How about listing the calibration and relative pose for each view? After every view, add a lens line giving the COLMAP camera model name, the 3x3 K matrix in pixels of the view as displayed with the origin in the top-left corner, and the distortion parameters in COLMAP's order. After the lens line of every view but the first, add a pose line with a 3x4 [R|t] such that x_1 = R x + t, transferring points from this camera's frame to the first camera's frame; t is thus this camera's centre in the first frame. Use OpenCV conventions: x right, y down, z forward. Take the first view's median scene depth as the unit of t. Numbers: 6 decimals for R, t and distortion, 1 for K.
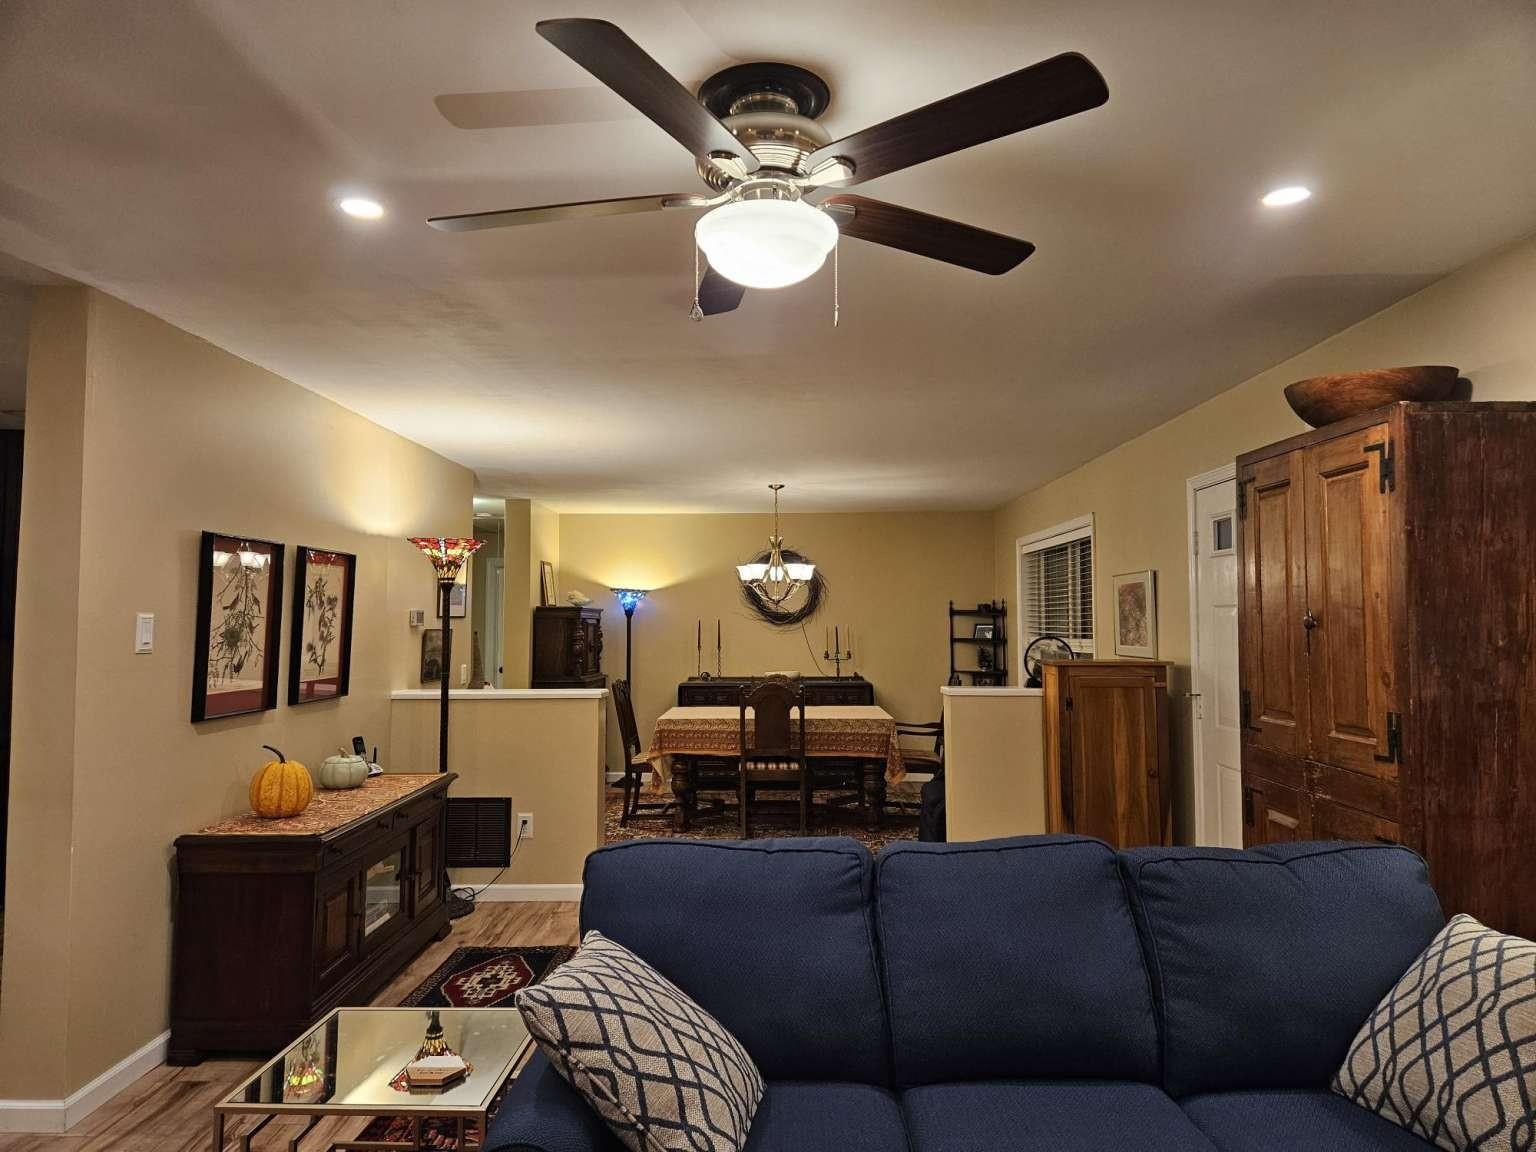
lens RADIAL K [[1001.7, 0, 739.4], [0, 1001.7, 572.6], [0, 0, 1]] dist [0.051654, -0.000038]
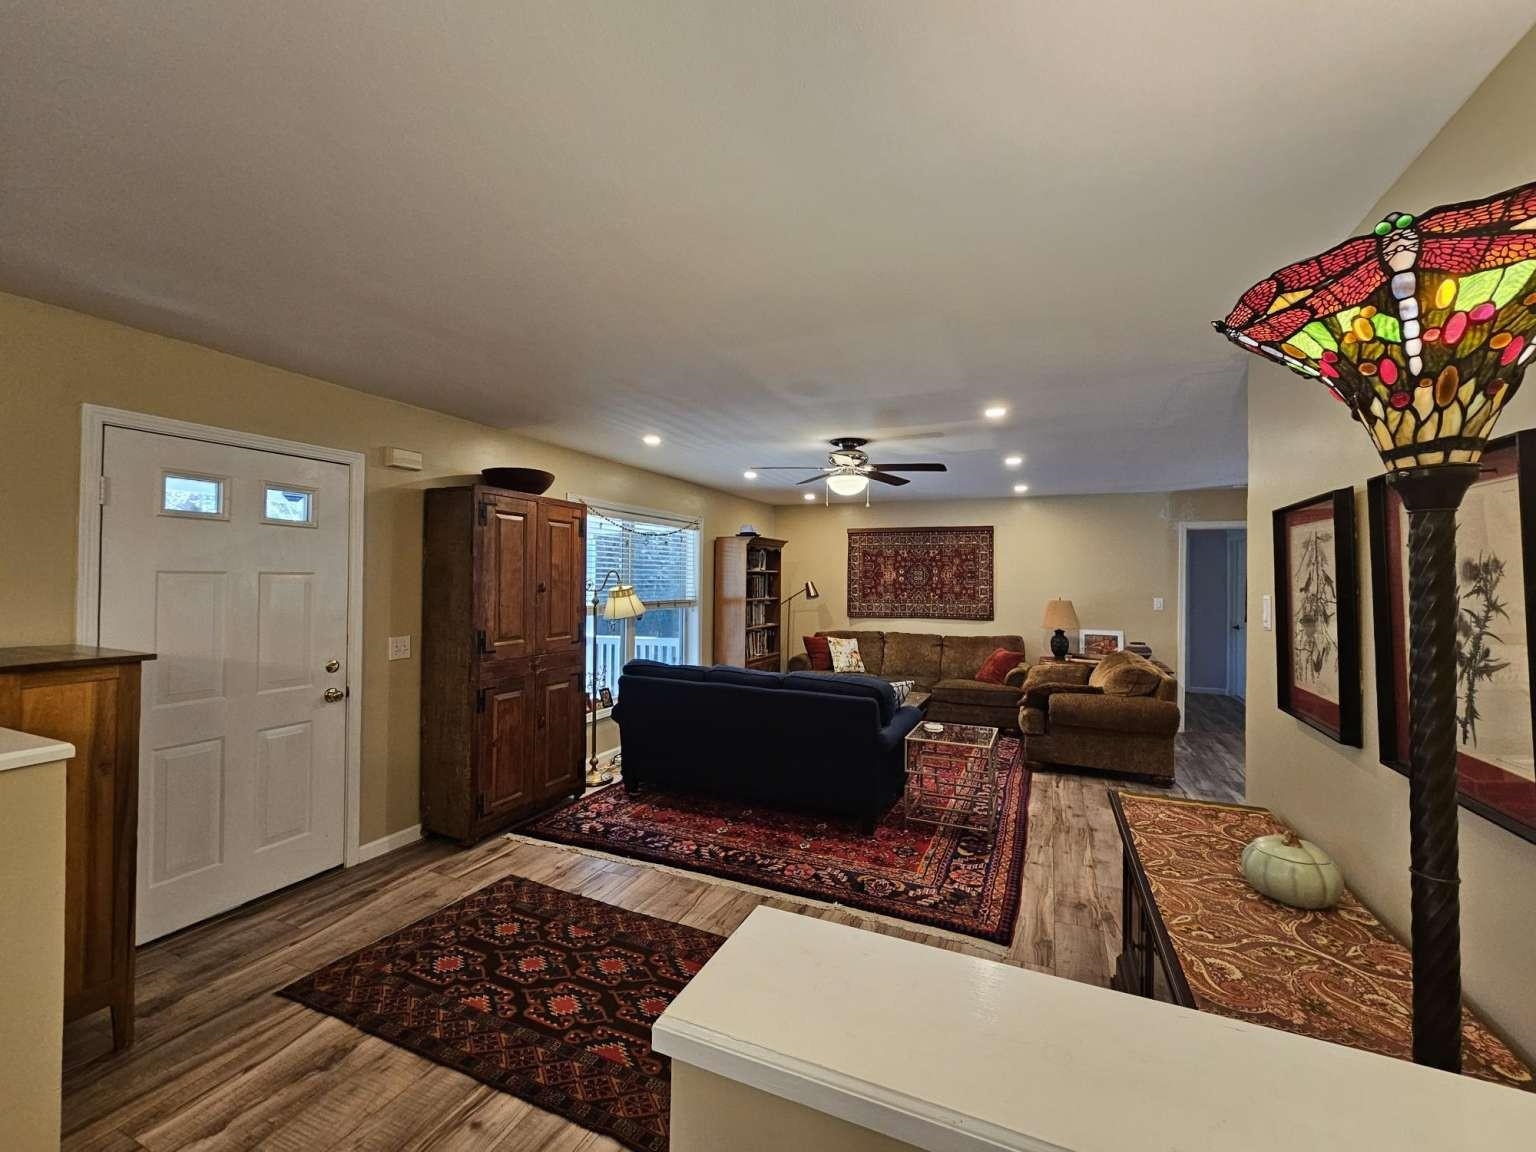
lens RADIAL K [[634.5, 0, 778.3], [0, 634.5, 575.4], [0, 0, 1]] dist [-0.001364, -0.000135]
pose [[-0.934488, -0.007087, 0.355924, -0.159233], [-0.027960, 0.998175, -0.053534, 0.035108], [-0.354894, -0.059979, -0.932980, 0.916037]]
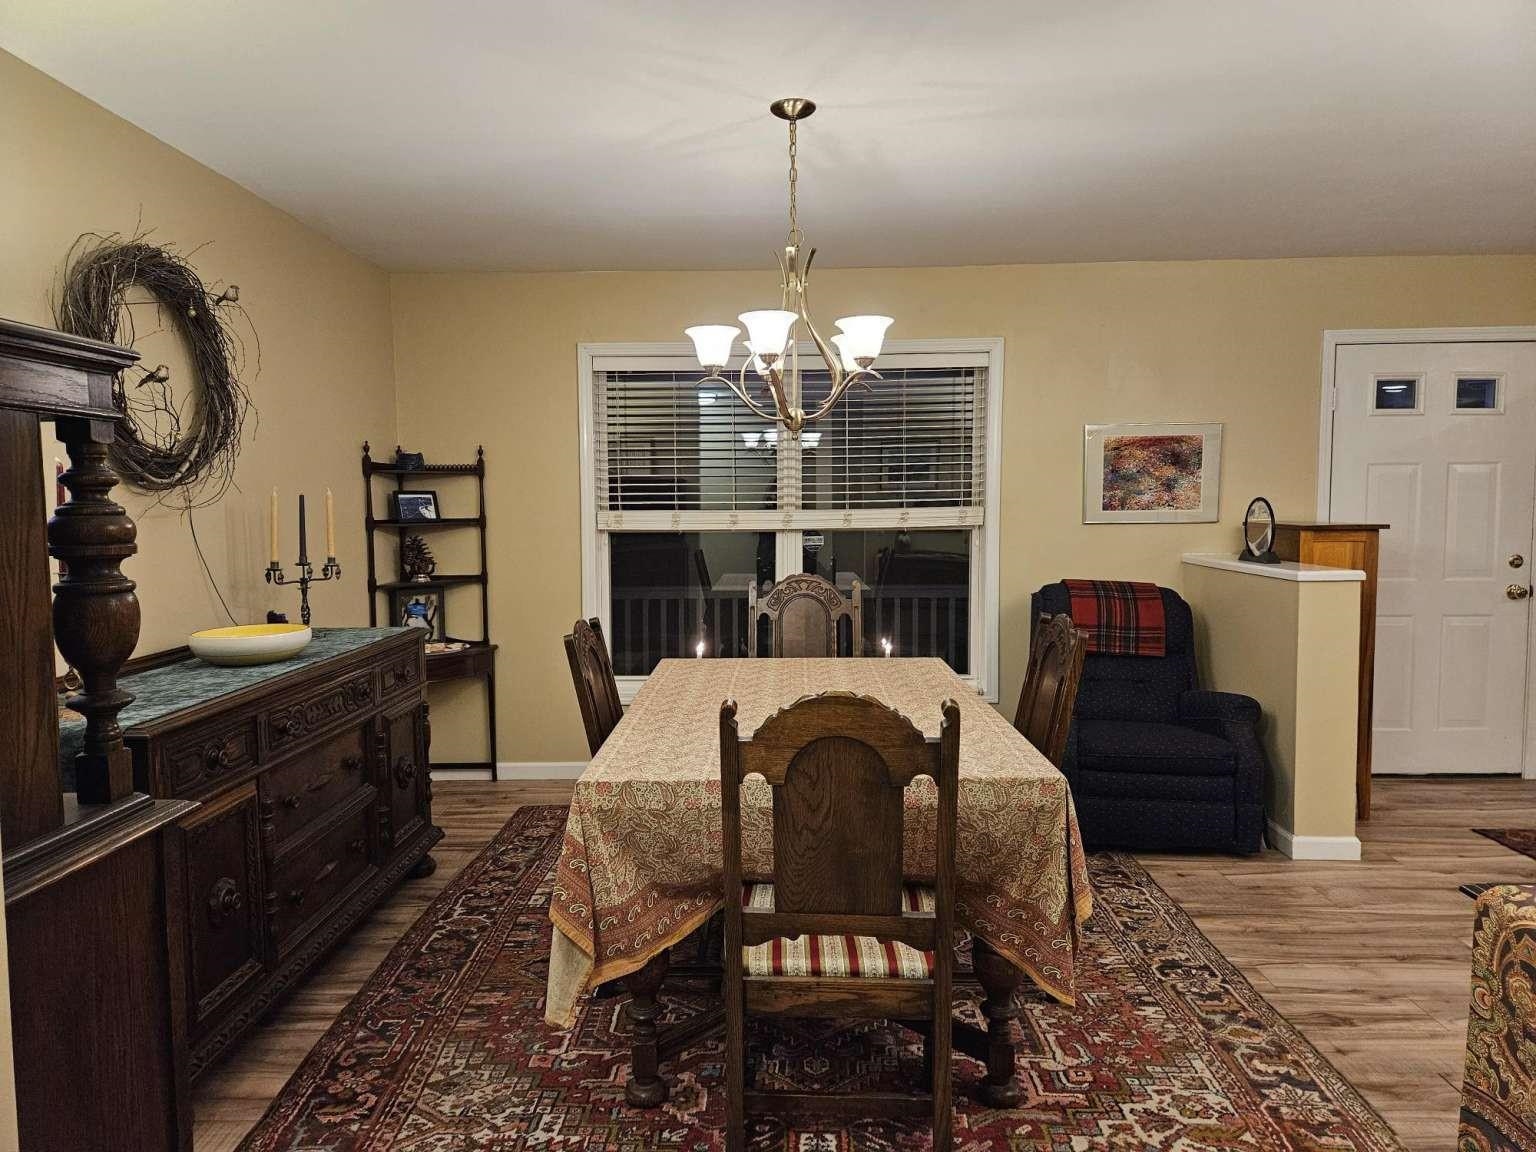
lens RADIAL K [[1020.5, 0, 759.0], [0, 1020.5, 577.1], [0, 0, 1]] dist [0.085648, -0.071515]
pose [[-0.016768, -0.071460, 0.997302, -0.405331], [-0.041442, 0.996635, 0.070716, 0.068516], [-0.999000, -0.040144, -0.019673, 1.134783]]
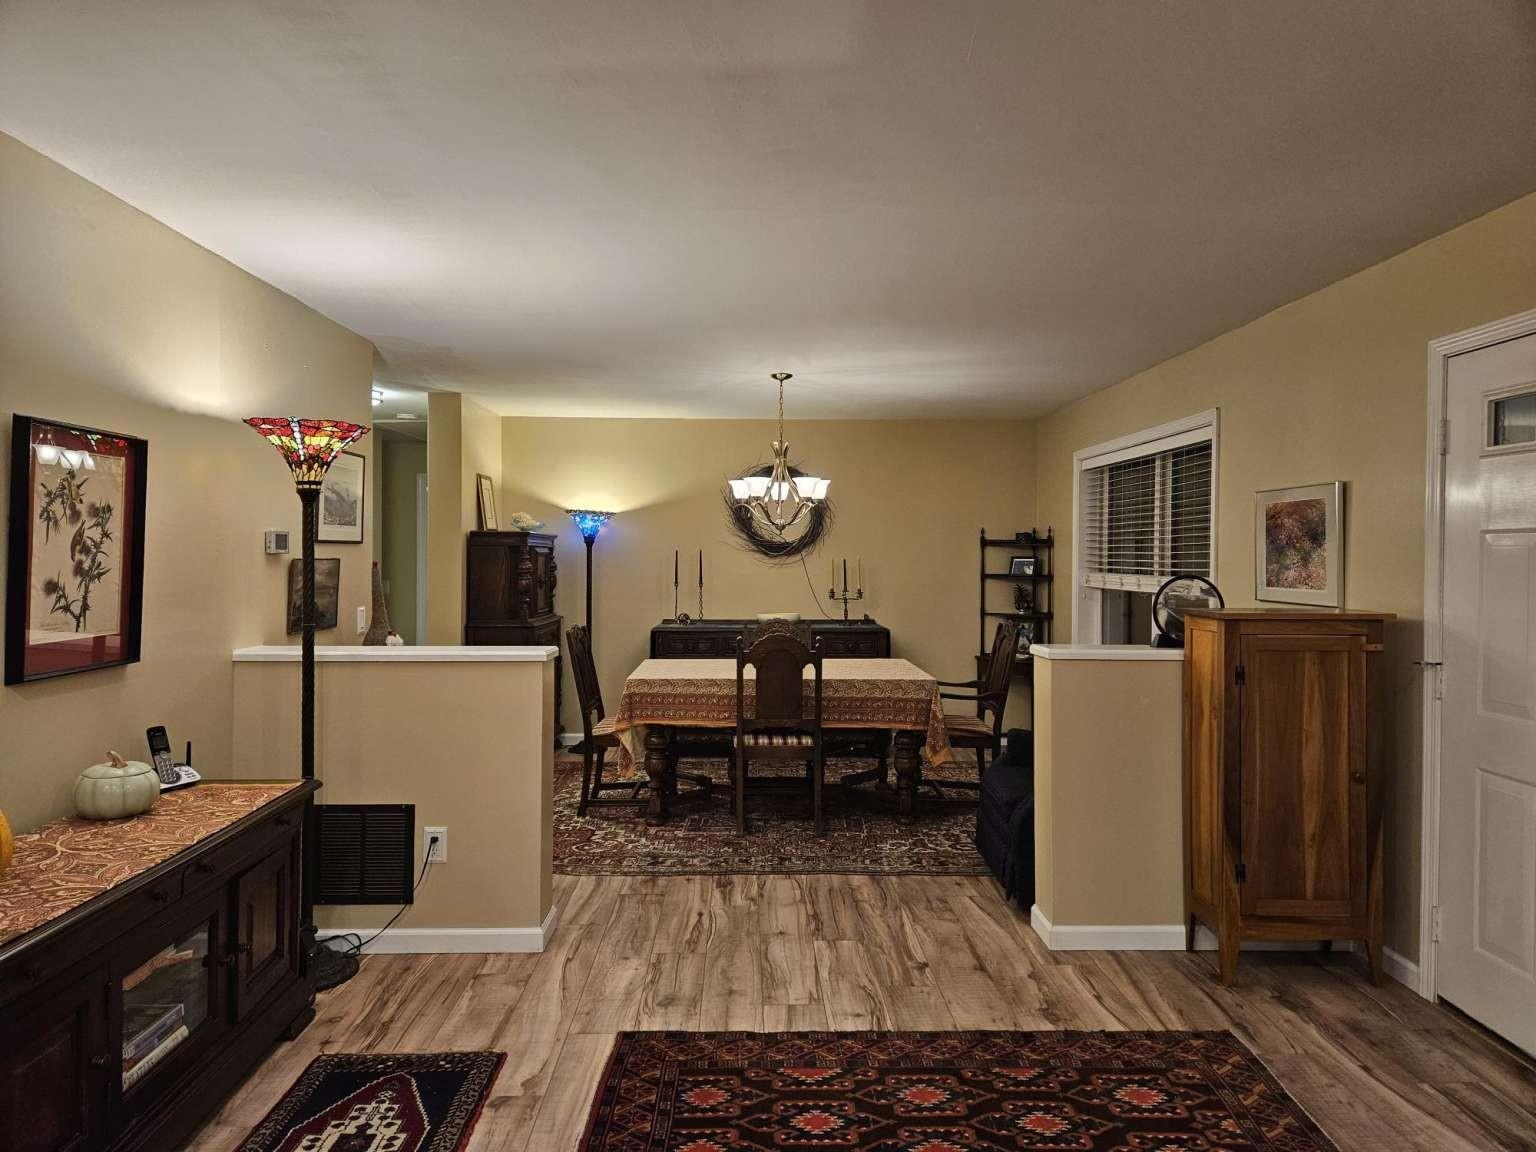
lens RADIAL K [[1020.5, 0, 759.0], [0, 1020.5, 577.1], [0, 0, 1]] dist [0.085648, -0.071515]
pose [[0.998549, 0.006208, 0.053500, -0.024138], [-0.010069, 0.997339, 0.072204, 0.012253], [-0.052909, -0.072638, 0.995954, 0.234208]]
